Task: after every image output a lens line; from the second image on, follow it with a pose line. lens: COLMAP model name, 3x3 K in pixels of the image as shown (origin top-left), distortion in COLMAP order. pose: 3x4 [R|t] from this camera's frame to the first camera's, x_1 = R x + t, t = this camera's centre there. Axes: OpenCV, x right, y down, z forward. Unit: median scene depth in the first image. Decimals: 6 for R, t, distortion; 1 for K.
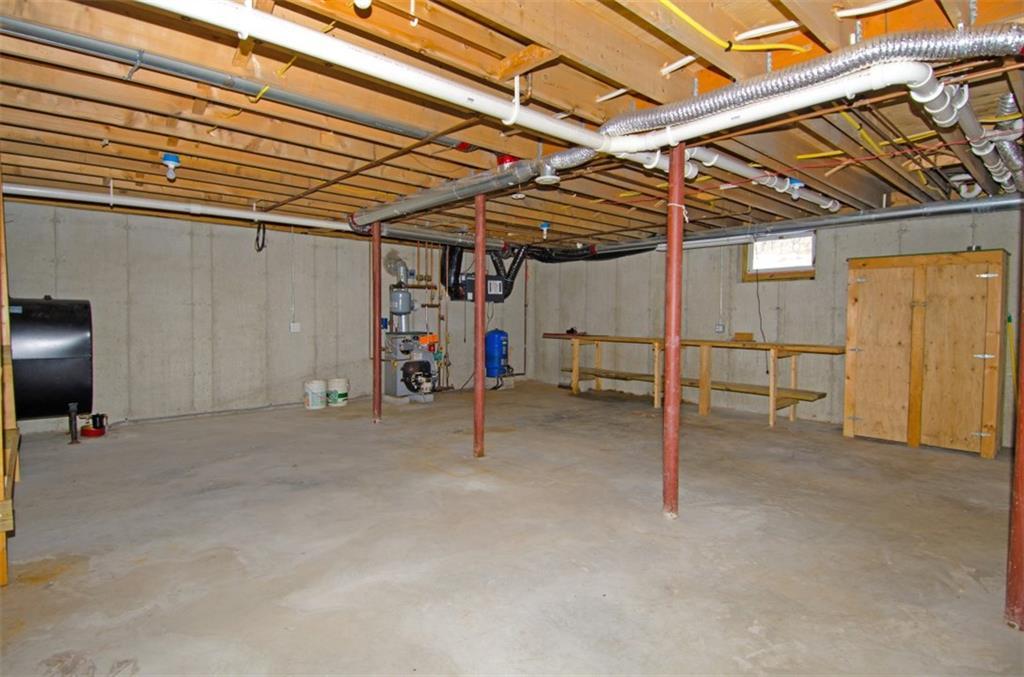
lens RADIAL K [[529.9, 0, 509.5], [0, 529.9, 335.4], [0, 0, 1]] dist [0.042103, -0.043876]
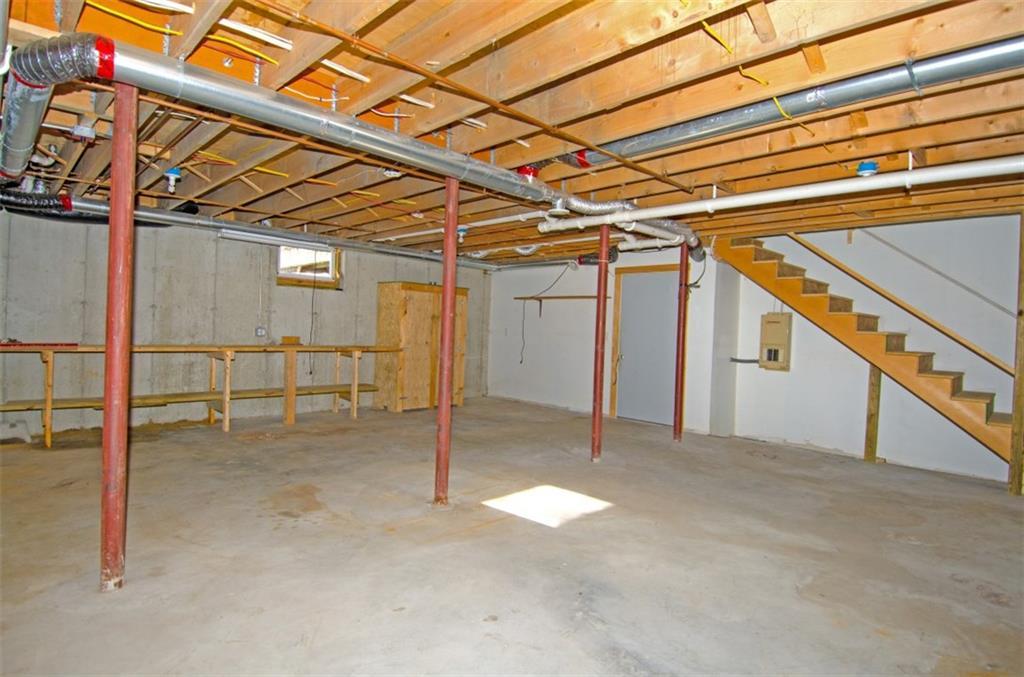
lens RADIAL K [[529.9, 0, 509.5], [0, 529.9, 335.4], [0, 0, 1]] dist [0.042103, -0.043876]
pose [[-0.058055, -0.020690, 0.998099, -0.767622], [0.000872, 0.999784, 0.020776, -0.036050], [-0.998313, 0.002077, -0.058025, 0.846198]]
